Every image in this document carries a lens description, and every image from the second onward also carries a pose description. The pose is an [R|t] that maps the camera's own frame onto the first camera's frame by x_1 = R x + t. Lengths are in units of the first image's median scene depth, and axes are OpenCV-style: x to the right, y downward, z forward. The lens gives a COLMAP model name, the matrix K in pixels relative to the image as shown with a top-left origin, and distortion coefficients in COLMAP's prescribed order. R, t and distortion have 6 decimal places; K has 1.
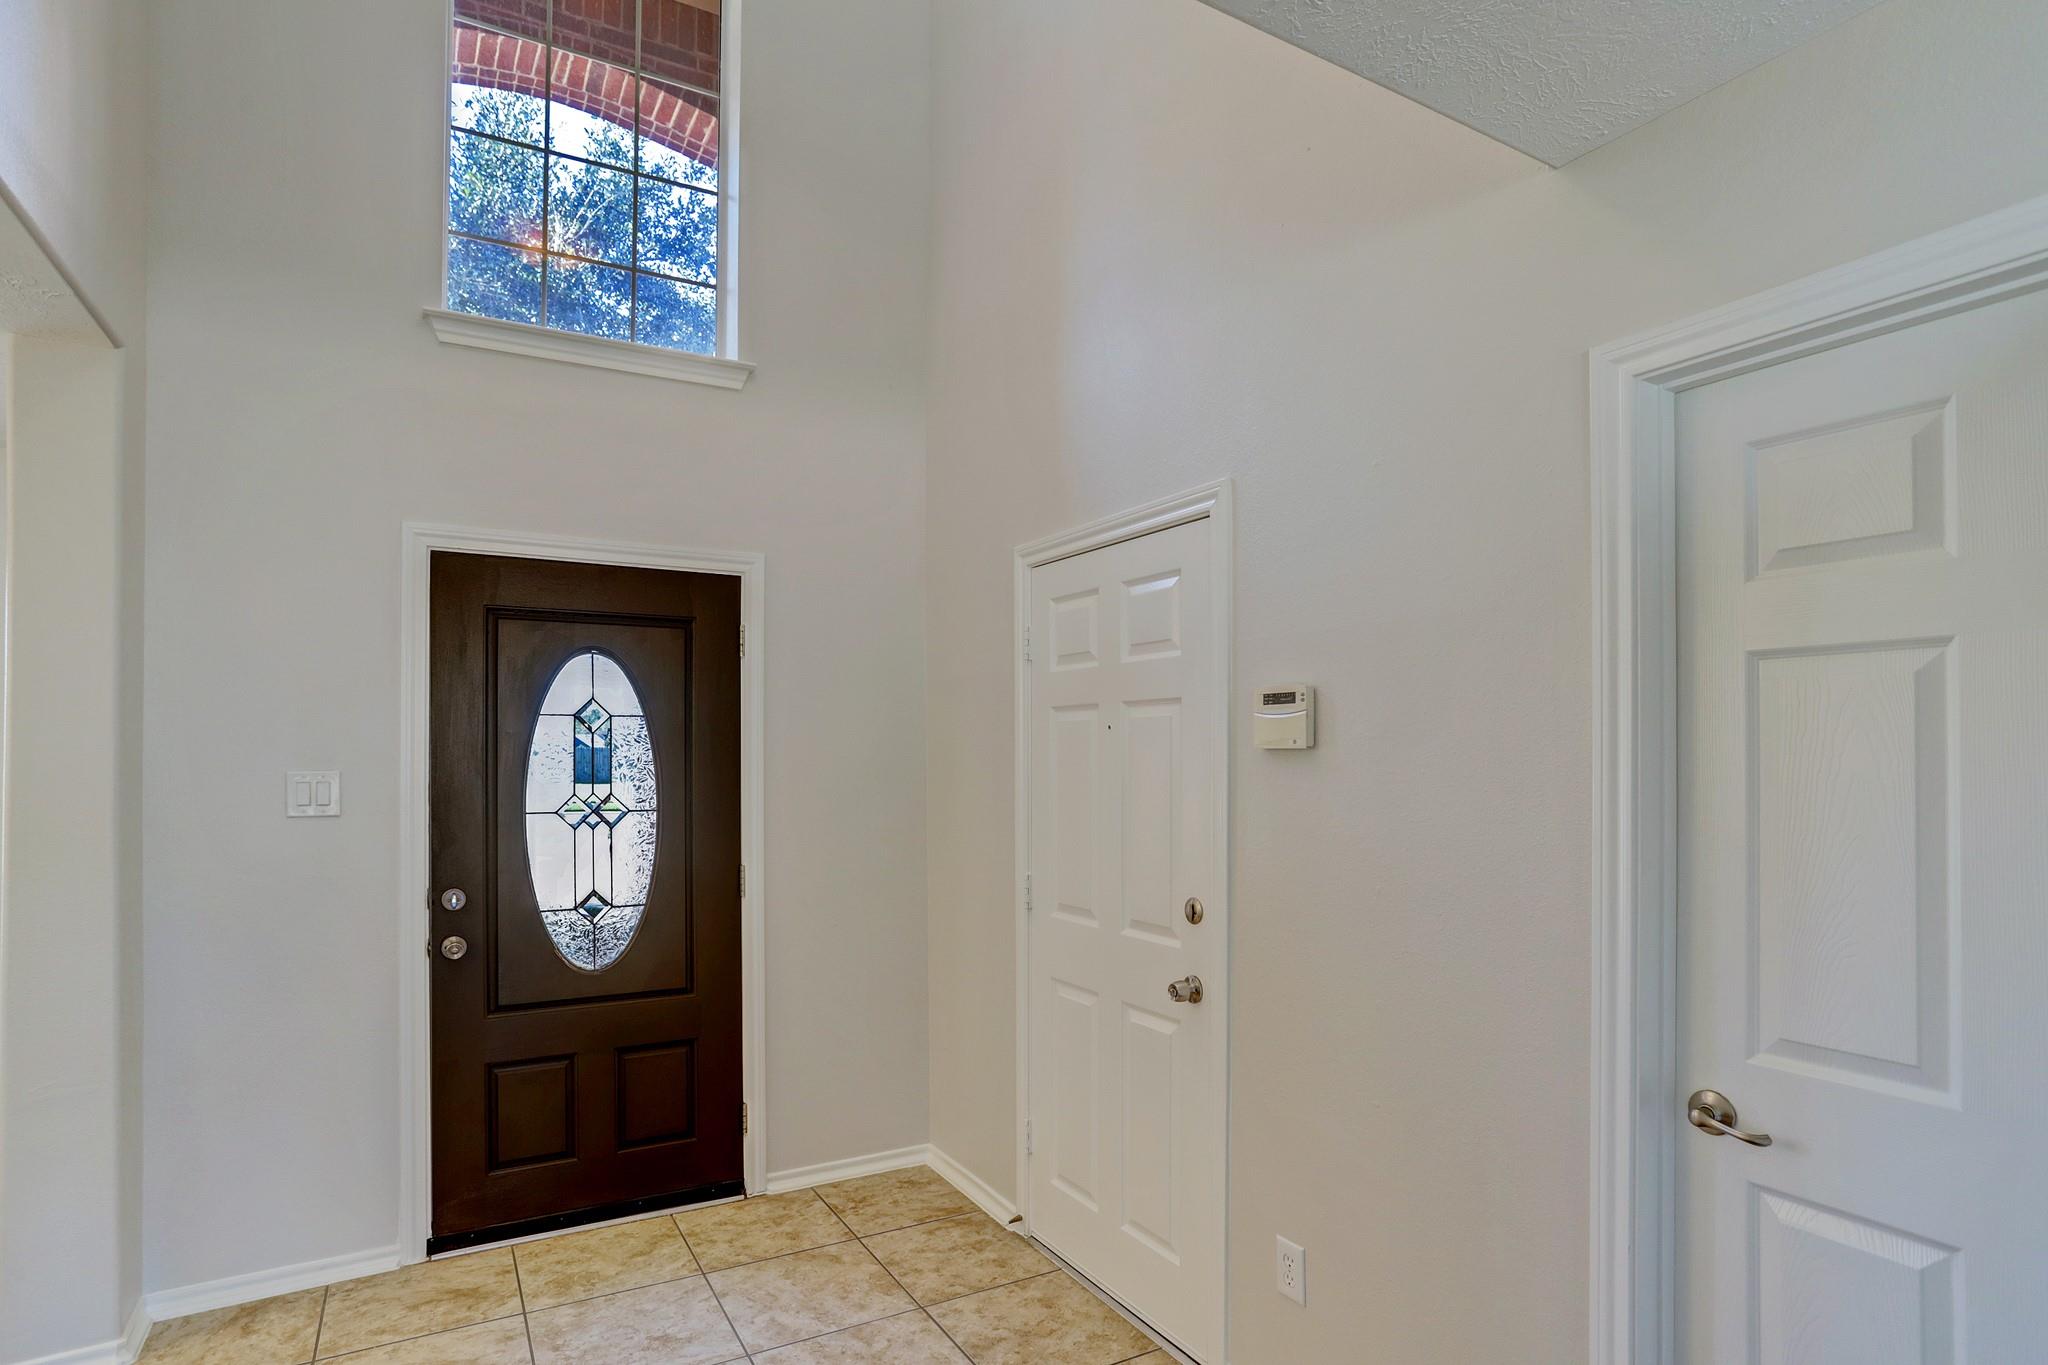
lens RADIAL K [[1085.4, 0, 1039.5], [0, 1085.4, 764.5], [0, 0, 1]] dist [0.002971, 0.000968]
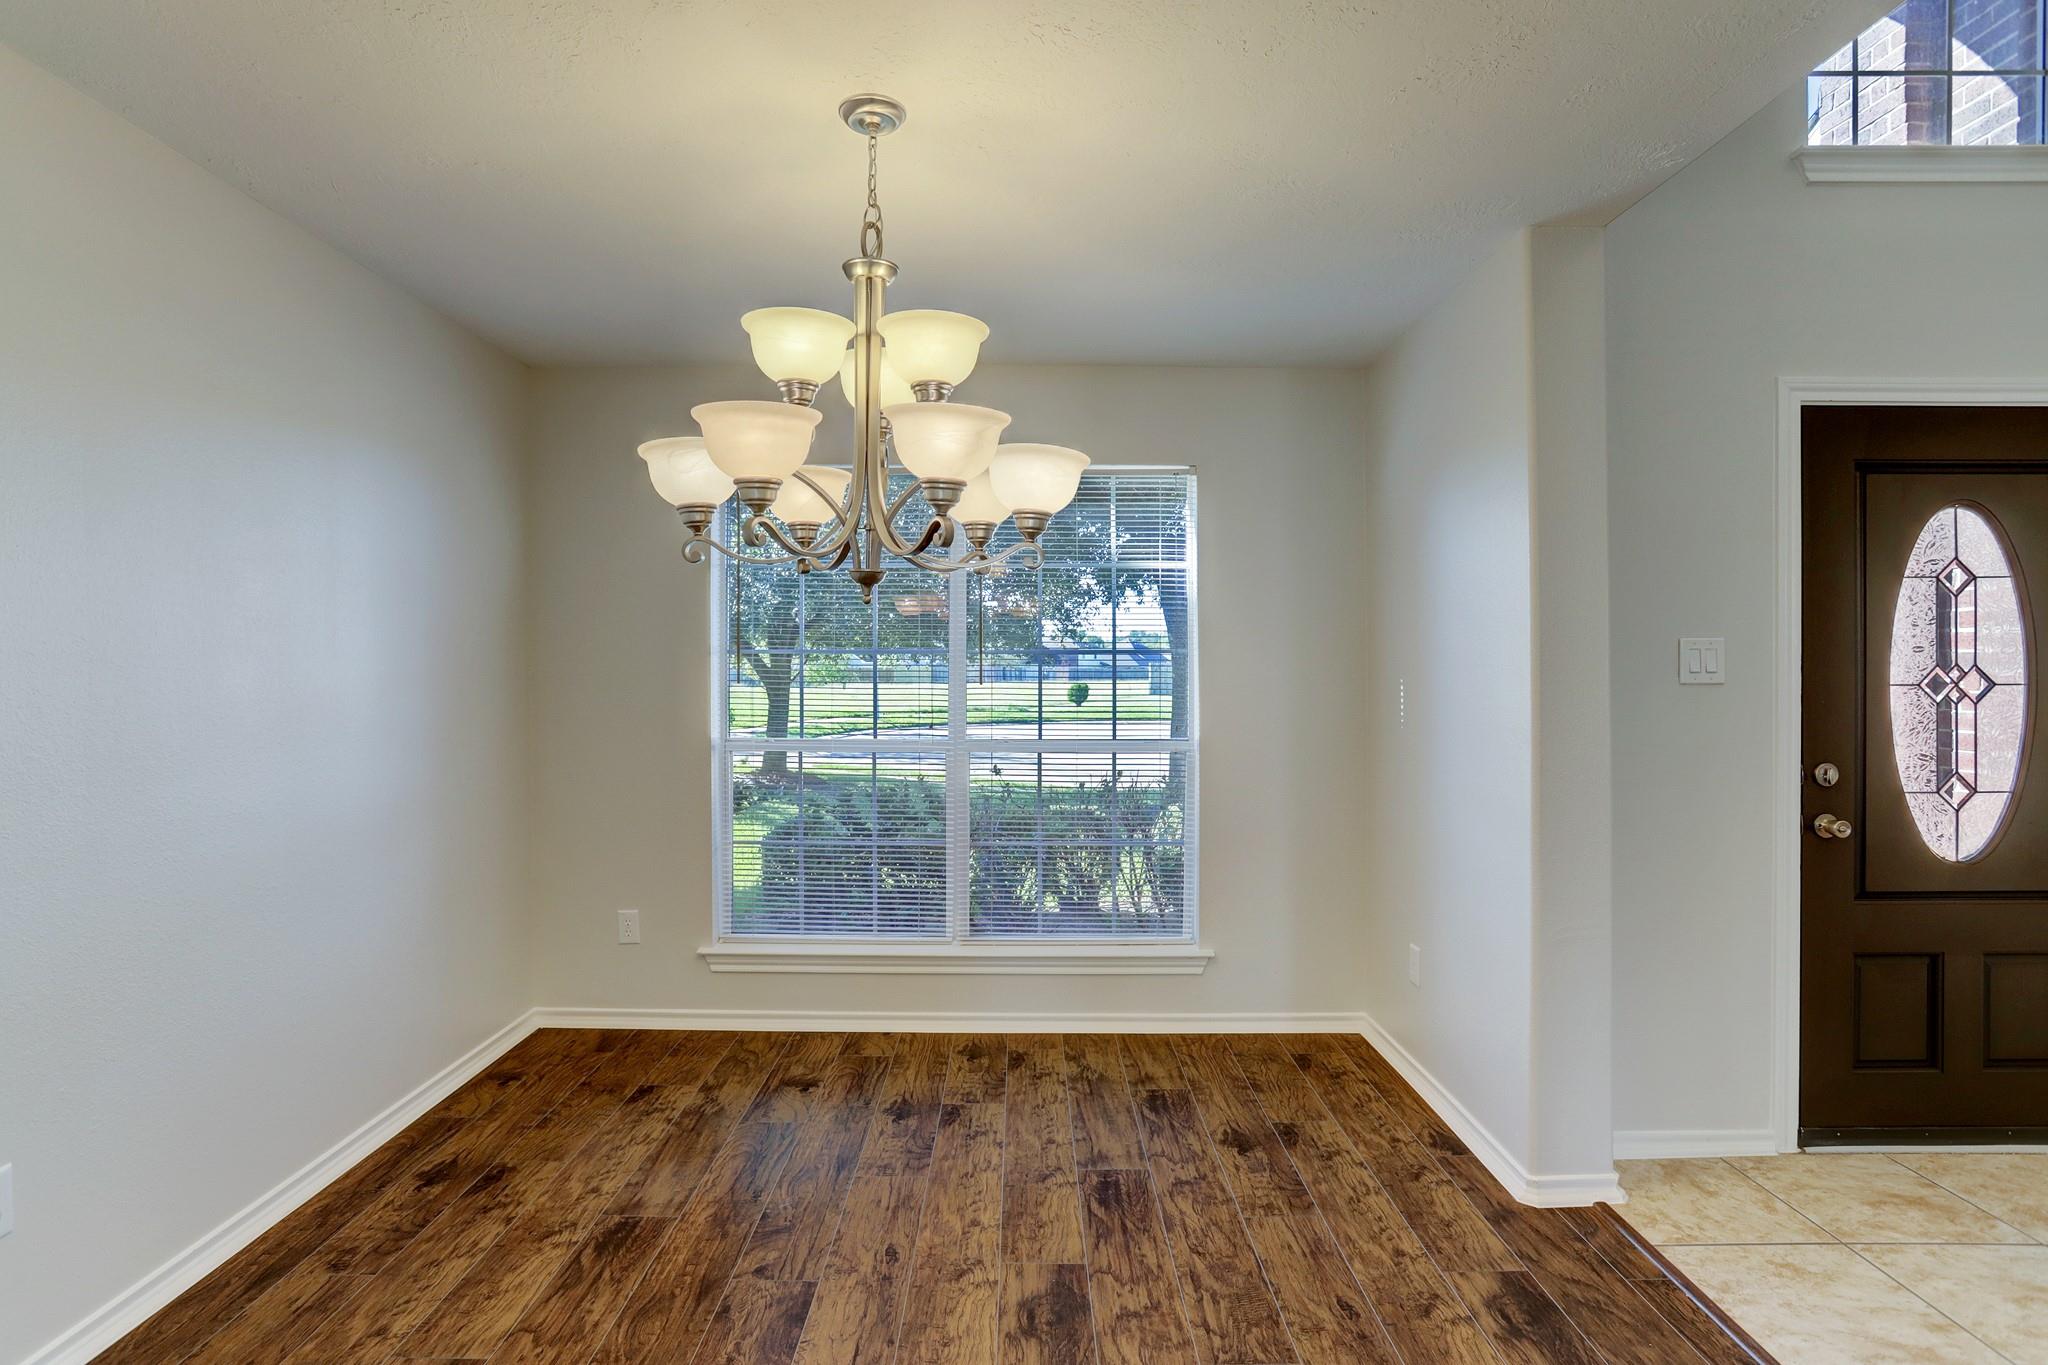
lens RADIAL K [[1085.4, 0, 1022.9], [0, 1085.4, 674.1], [0, 0, 1]] dist [0.002971, 0.000968]
pose [[0.866718, 0.001863, -0.498796, -0.671933], [0.000029, 0.999993, 0.003784, 0.033827], [0.498799, -0.003294, 0.866711, -0.161995]]
